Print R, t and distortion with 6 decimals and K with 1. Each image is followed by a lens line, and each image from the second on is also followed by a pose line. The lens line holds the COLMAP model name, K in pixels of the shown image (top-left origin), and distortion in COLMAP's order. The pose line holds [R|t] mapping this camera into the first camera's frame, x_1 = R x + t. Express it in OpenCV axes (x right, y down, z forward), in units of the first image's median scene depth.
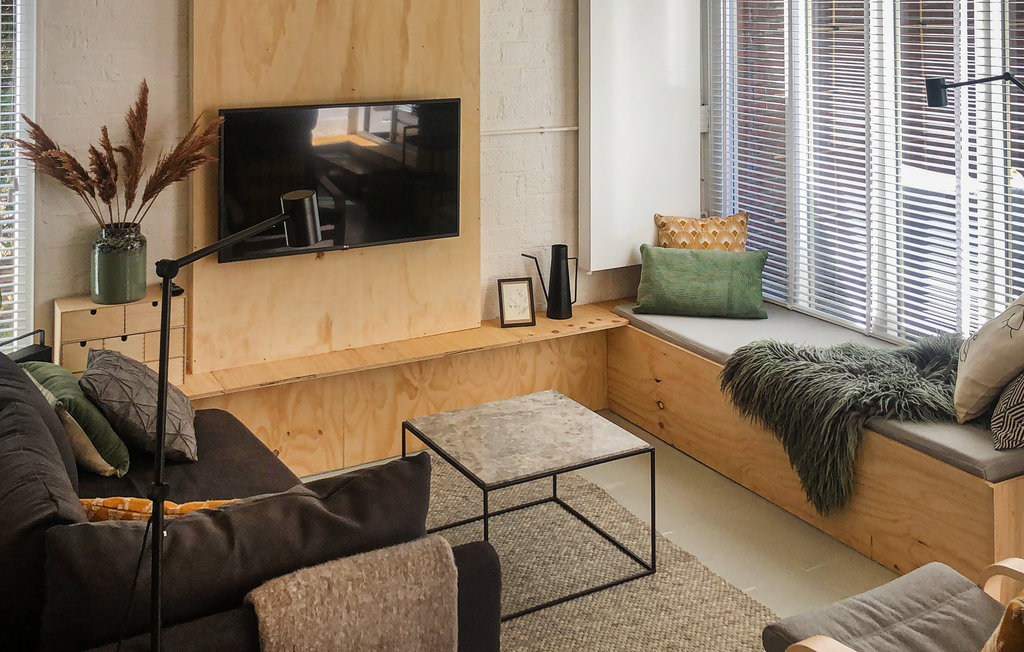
lens RADIAL K [[1051.4, 0, 512.0], [0, 1051.4, 326.0], [0, 0, 1]] dist [0.099911, -0.295594]
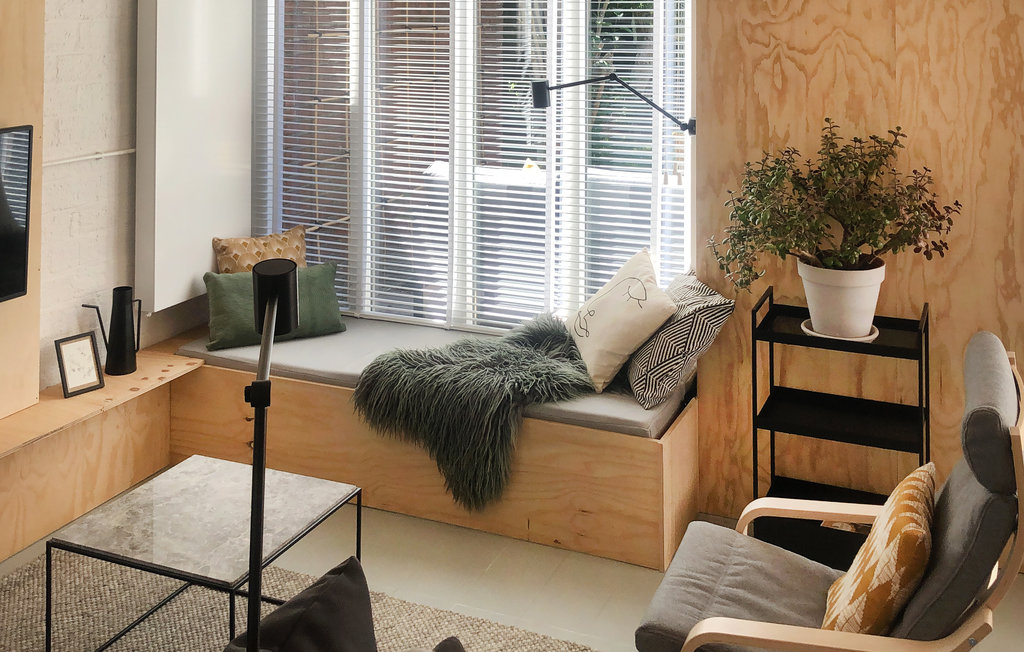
lens RADIAL K [[1079.8, 0, 511.3], [0, 1079.8, 279.1], [0, 0, 1]] dist [0.060456, -0.037896]
pose [[0.800018, -0.145897, 0.581966, -0.221095], [0.172437, 0.984971, 0.009882, -0.039581], [-0.574661, 0.092447, 0.813153, 0.109355]]
